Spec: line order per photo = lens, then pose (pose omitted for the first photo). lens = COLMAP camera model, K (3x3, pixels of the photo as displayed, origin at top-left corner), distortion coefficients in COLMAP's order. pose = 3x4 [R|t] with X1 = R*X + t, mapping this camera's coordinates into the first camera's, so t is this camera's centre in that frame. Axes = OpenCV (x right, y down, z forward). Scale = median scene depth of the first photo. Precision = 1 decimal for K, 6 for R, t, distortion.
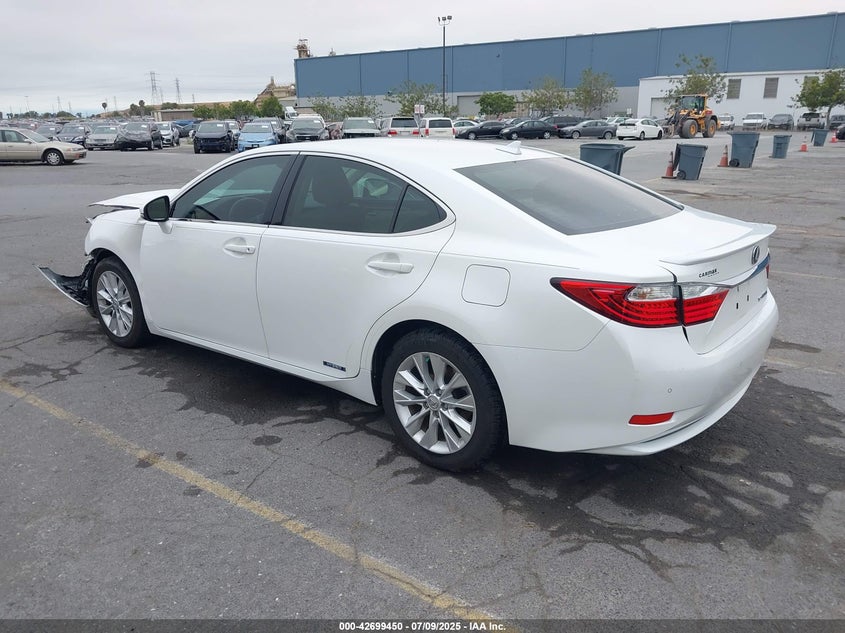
lens RADIAL K [[671.1, 0, 422.5], [0, 671.1, 316.5], [0, 0, 1]] dist [0.002612, 0.000642]
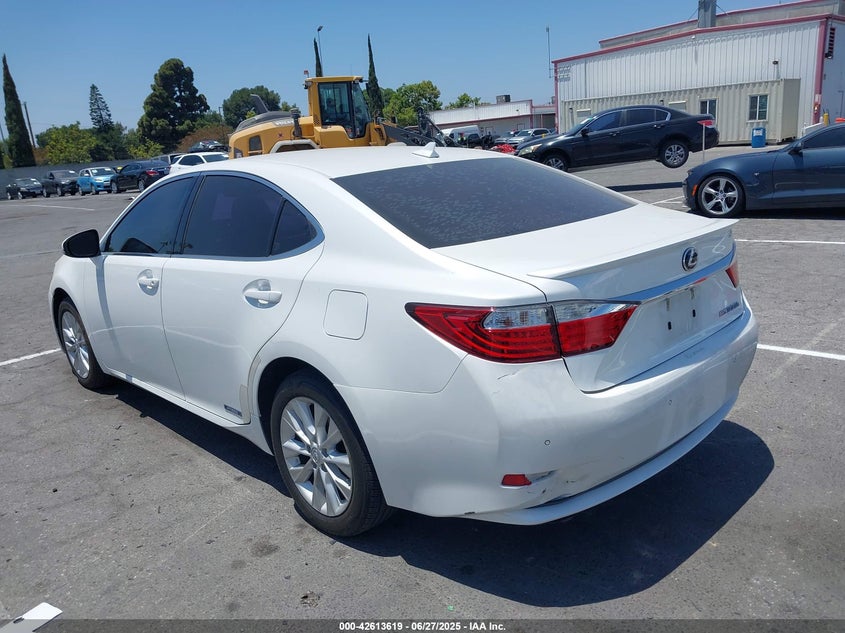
lens RADIAL K [[671.1, 0, 422.5], [0, 671.1, 316.5], [0, 0, 1]] dist [0.002612, 0.000642]
pose [[0.990936, -0.046150, -0.126155, 0.276384], [0.042579, 0.998616, -0.030859, -0.013612], [0.127405, 0.025207, 0.991530, 0.181009]]
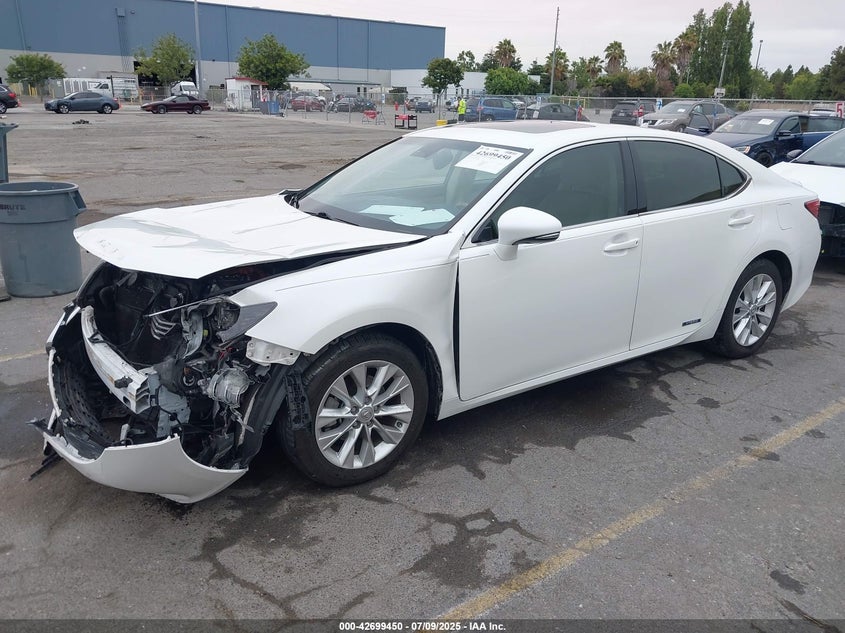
lens RADIAL K [[663.1, 0, 422.1], [0, 663.1, 331.8], [0, 0, 1]] dist [-0.001209, -0.001528]
pose [[0.289397, -0.302971, 0.907997, -1.561544], [0.238101, 0.941557, 0.238281, -0.351015], [-0.927123, 0.147237, 0.344622, 1.233566]]
